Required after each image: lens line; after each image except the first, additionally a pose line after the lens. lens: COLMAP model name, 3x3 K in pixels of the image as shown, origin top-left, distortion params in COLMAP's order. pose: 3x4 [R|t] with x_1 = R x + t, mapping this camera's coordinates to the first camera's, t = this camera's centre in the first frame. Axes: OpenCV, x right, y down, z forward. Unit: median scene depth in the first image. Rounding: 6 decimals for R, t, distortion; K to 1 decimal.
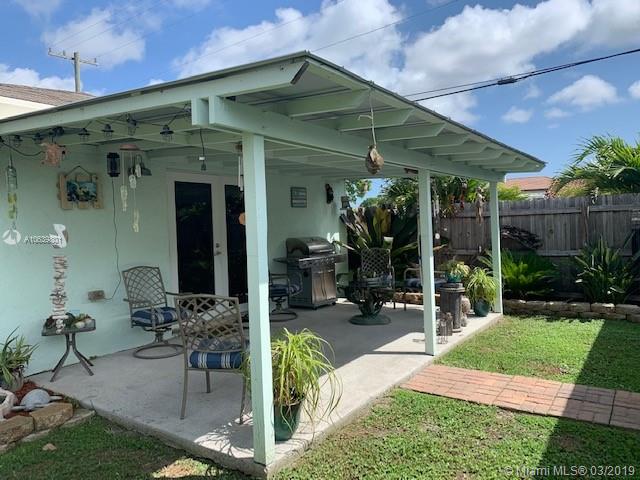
lens RADIAL K [[493.4, 0, 320.0], [0, 493.4, 240.0], [0, 0, 1]] dist [-0.004686, -0.002011]
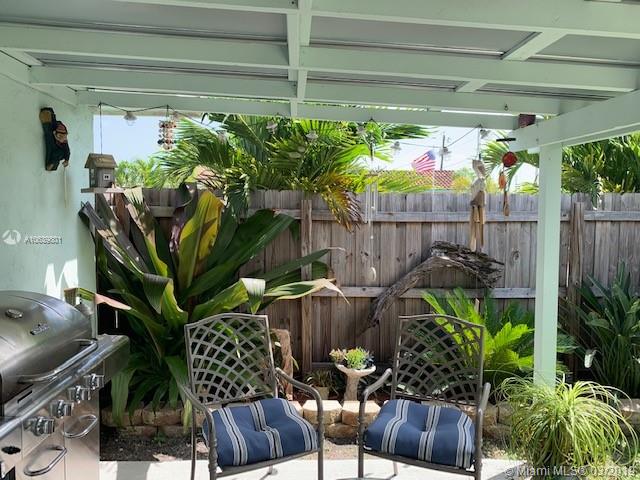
lens RADIAL K [[493.4, 0, 320.0], [0, 493.4, 240.0], [0, 0, 1]] dist [-0.004686, -0.002011]
pose [[0.814239, -0.004110, 0.580515, -0.025060], [-0.019393, 0.999224, 0.034276, -0.045959], [-0.580206, -0.039166, 0.813528, 0.665141]]
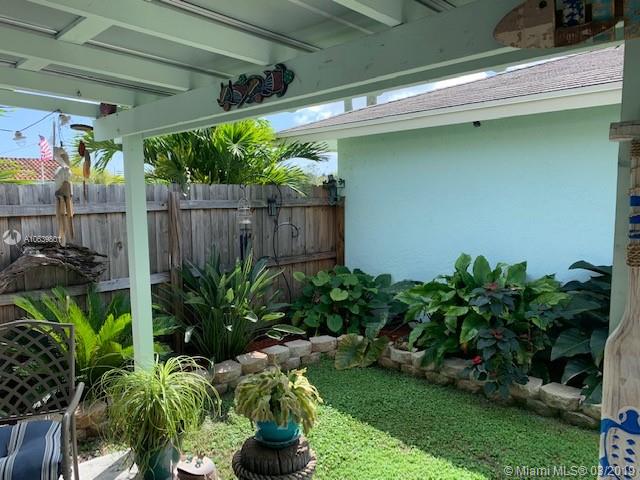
lens RADIAL K [[493.4, 0, 320.0], [0, 493.4, 240.0], [0, 0, 1]] dist [-0.004686, -0.002011]
pose [[0.209151, -0.058580, 0.976127, -0.015378], [0.025758, 0.998188, 0.054385, -0.045274], [-0.977544, 0.013768, 0.210281, 0.652751]]
